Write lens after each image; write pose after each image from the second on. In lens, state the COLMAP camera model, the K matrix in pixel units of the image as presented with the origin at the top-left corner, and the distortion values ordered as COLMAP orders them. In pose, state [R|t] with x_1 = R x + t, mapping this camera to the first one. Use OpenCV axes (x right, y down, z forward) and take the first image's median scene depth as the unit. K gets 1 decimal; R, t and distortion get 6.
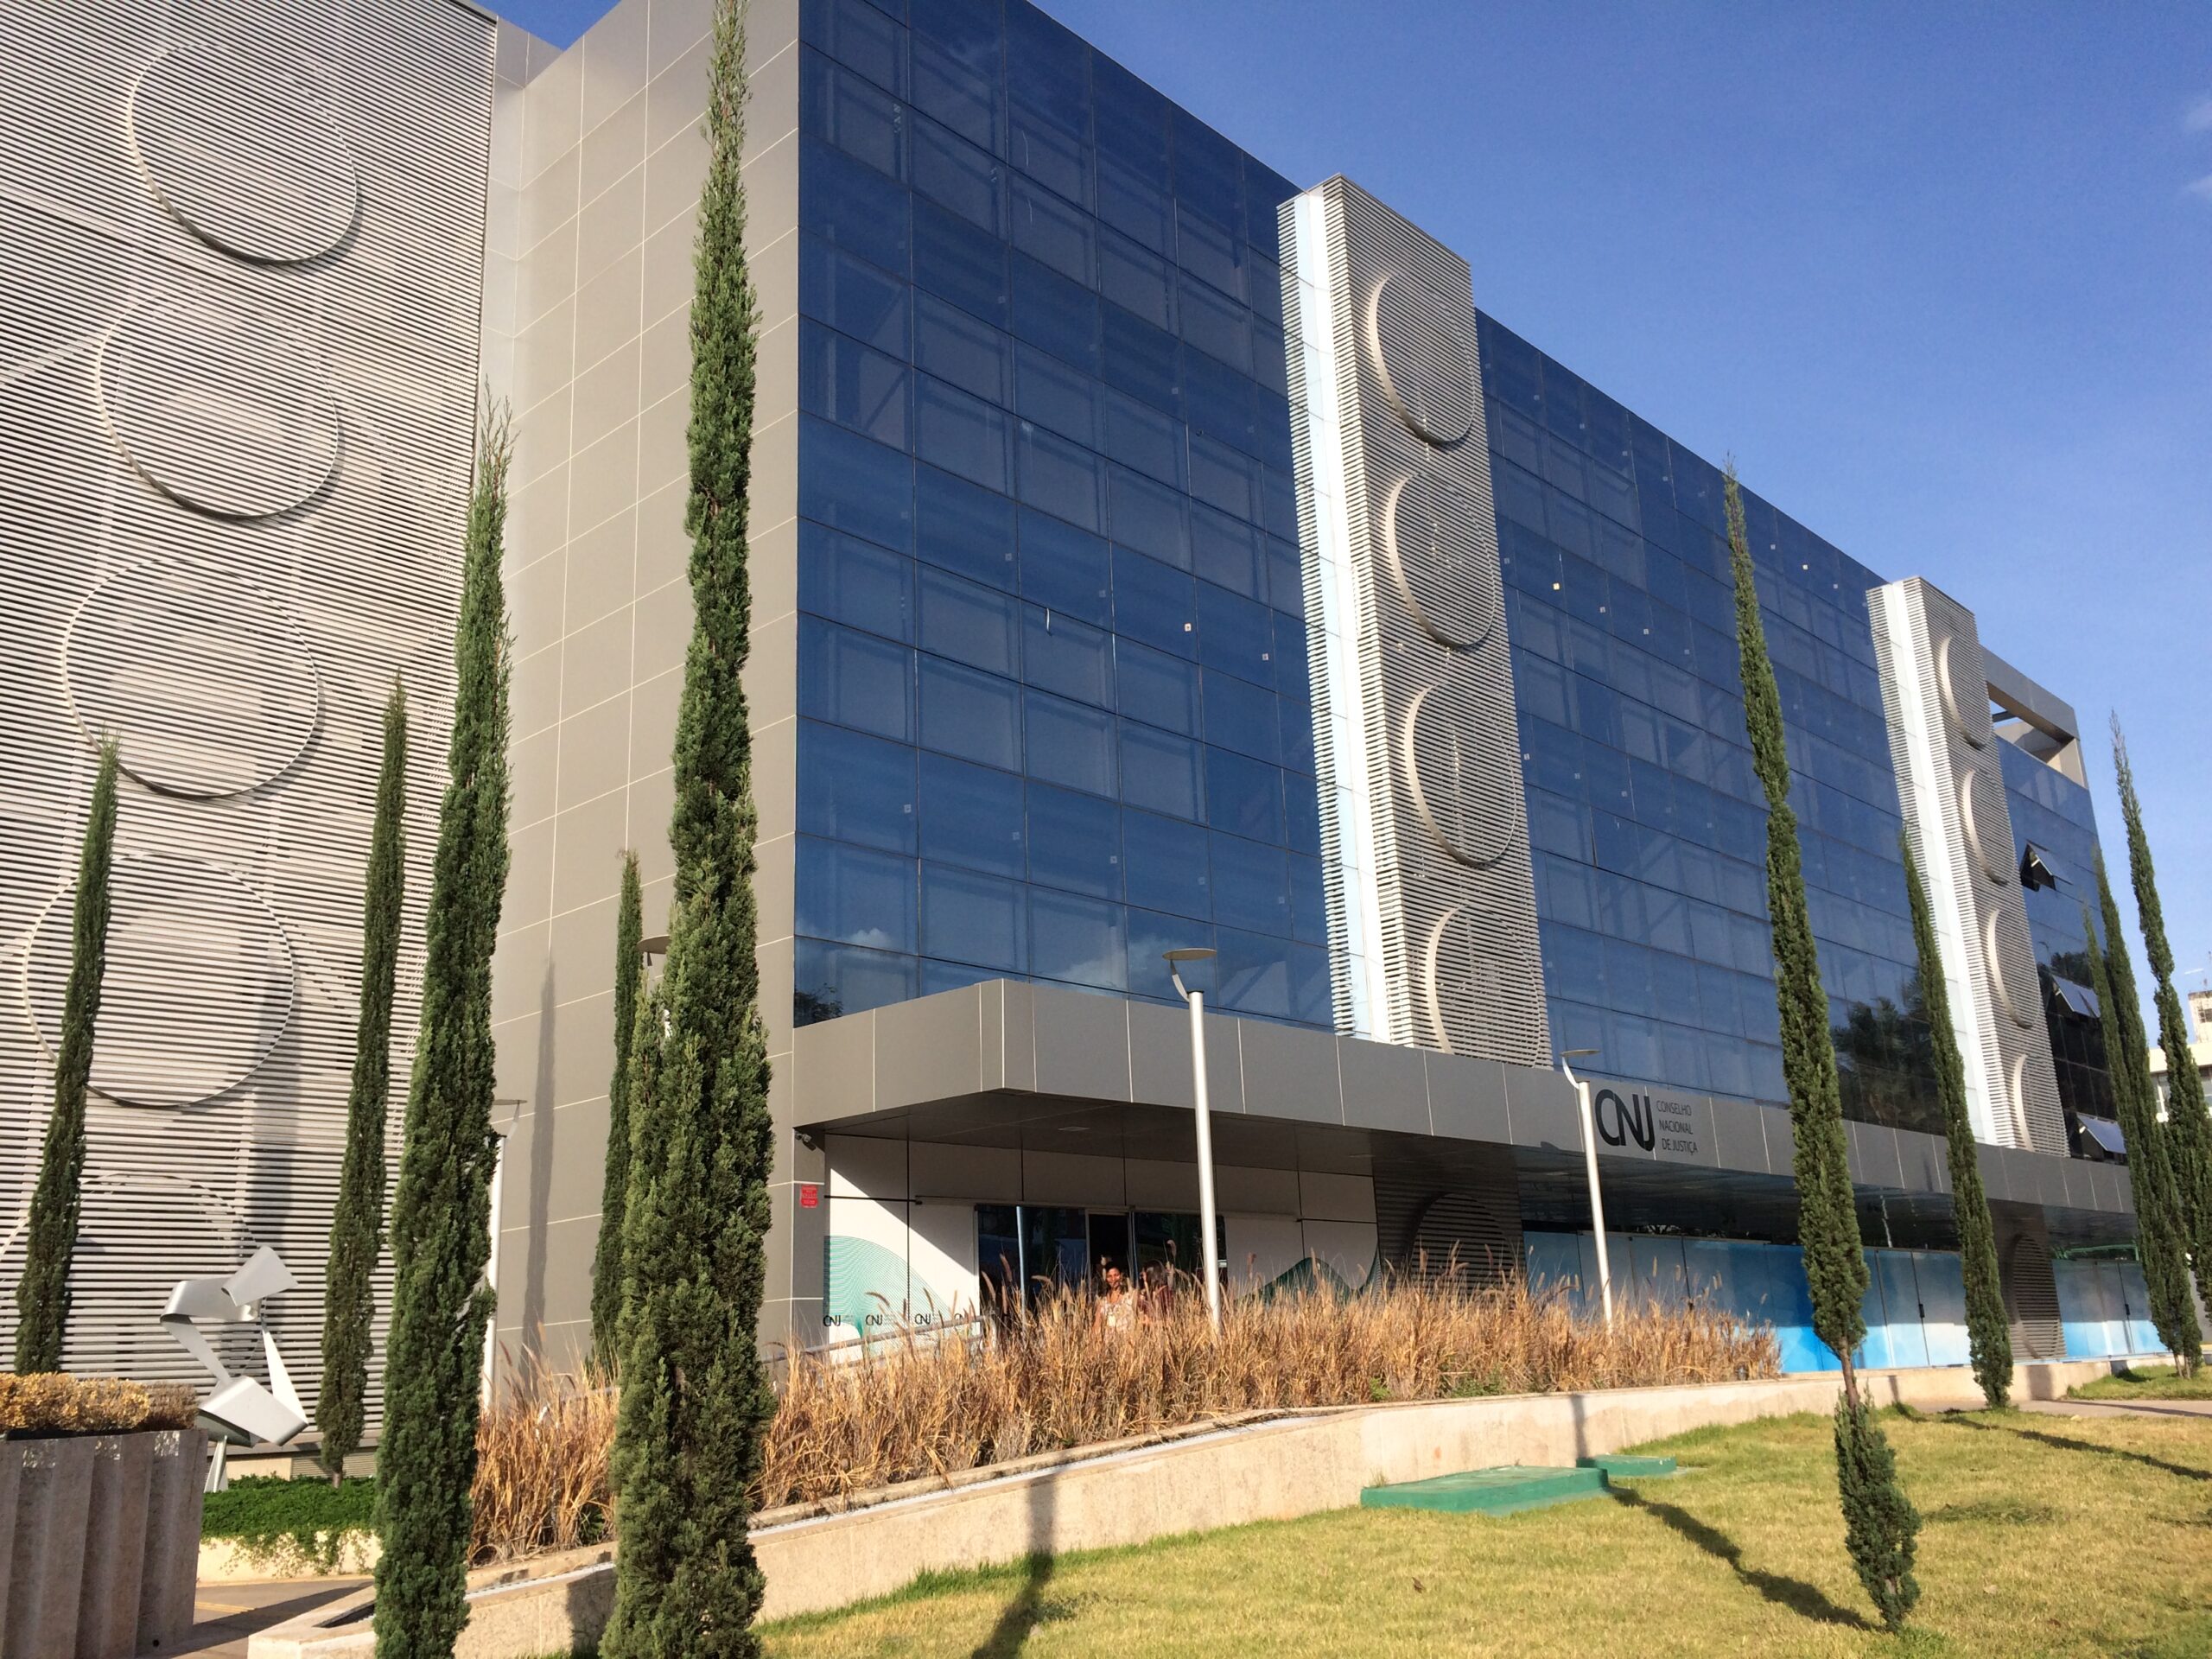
lens RADIAL K [[1859.8, 0, 1106.4], [0, 1859.8, 833.0], [0, 0, 1]] dist [0.064515, -0.069272]
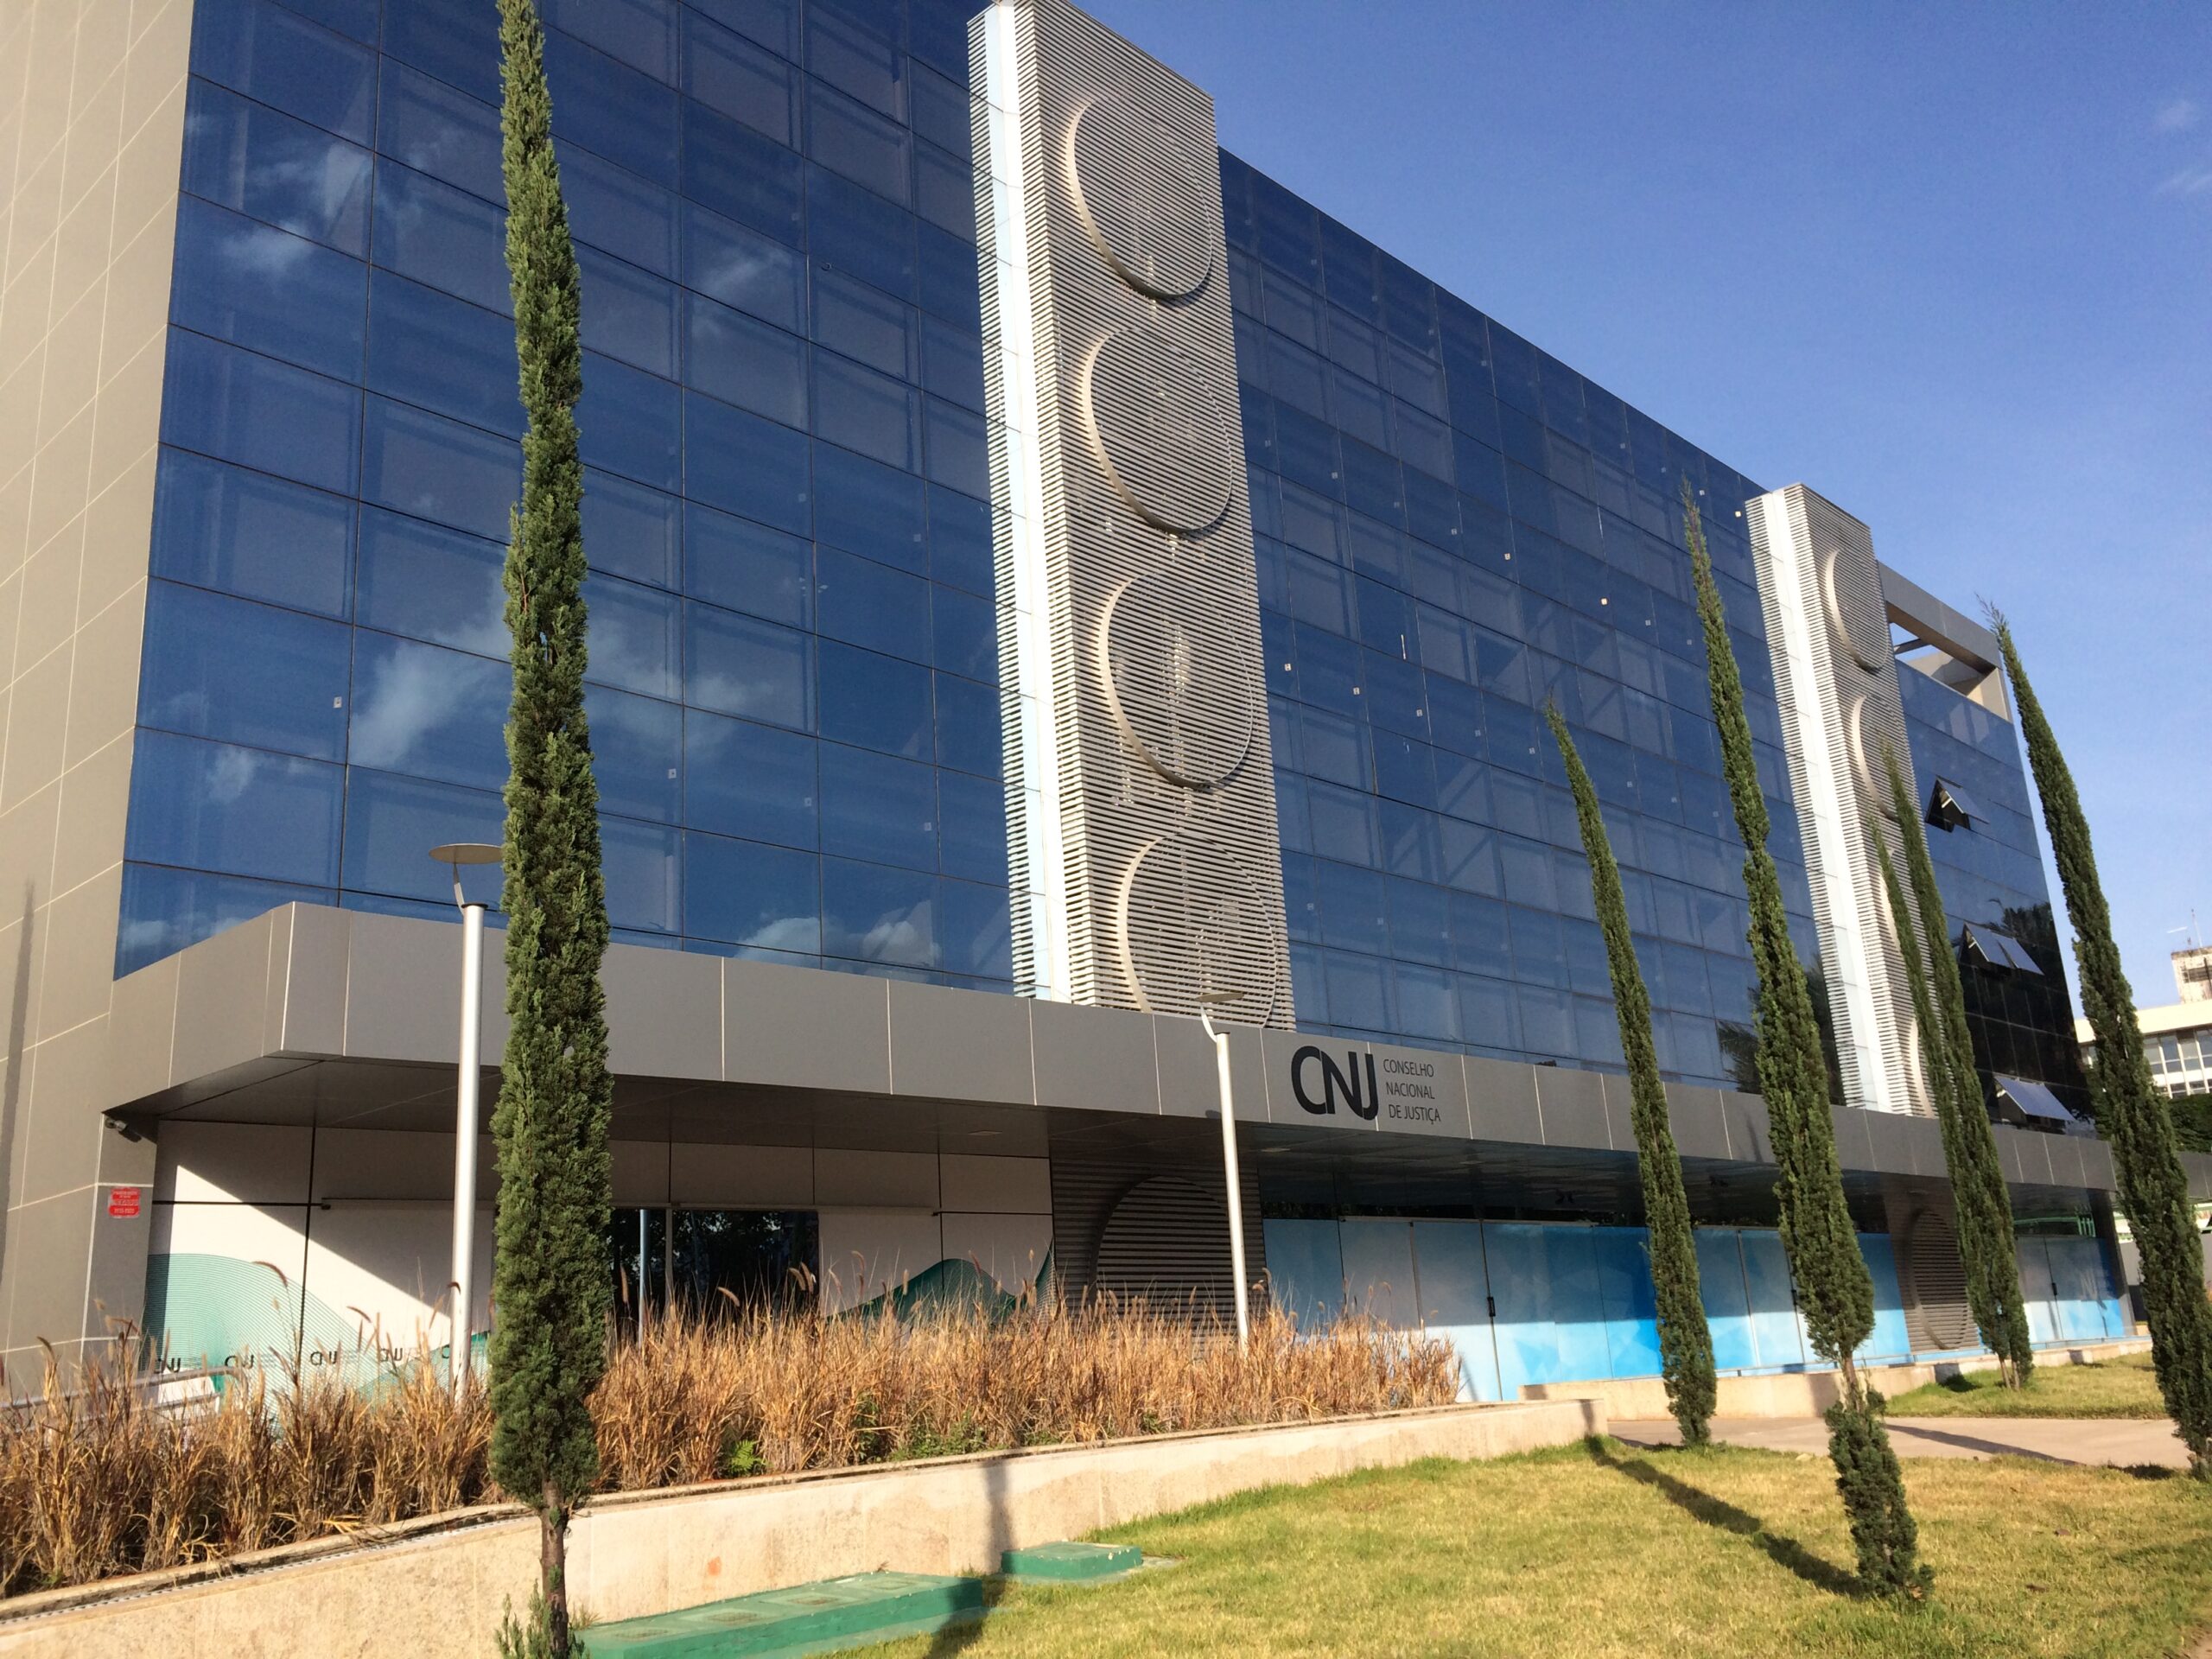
lens RADIAL K [[1859.8, 0, 1087.3], [0, 1859.8, 819.6], [0, 0, 1]] dist [0.064515, -0.069272]
pose [[0.999755, -0.020494, -0.008342, 0.149953], [0.020489, 0.999790, -0.000773, 0.030417], [0.008356, 0.000602, 0.999965, 0.151189]]
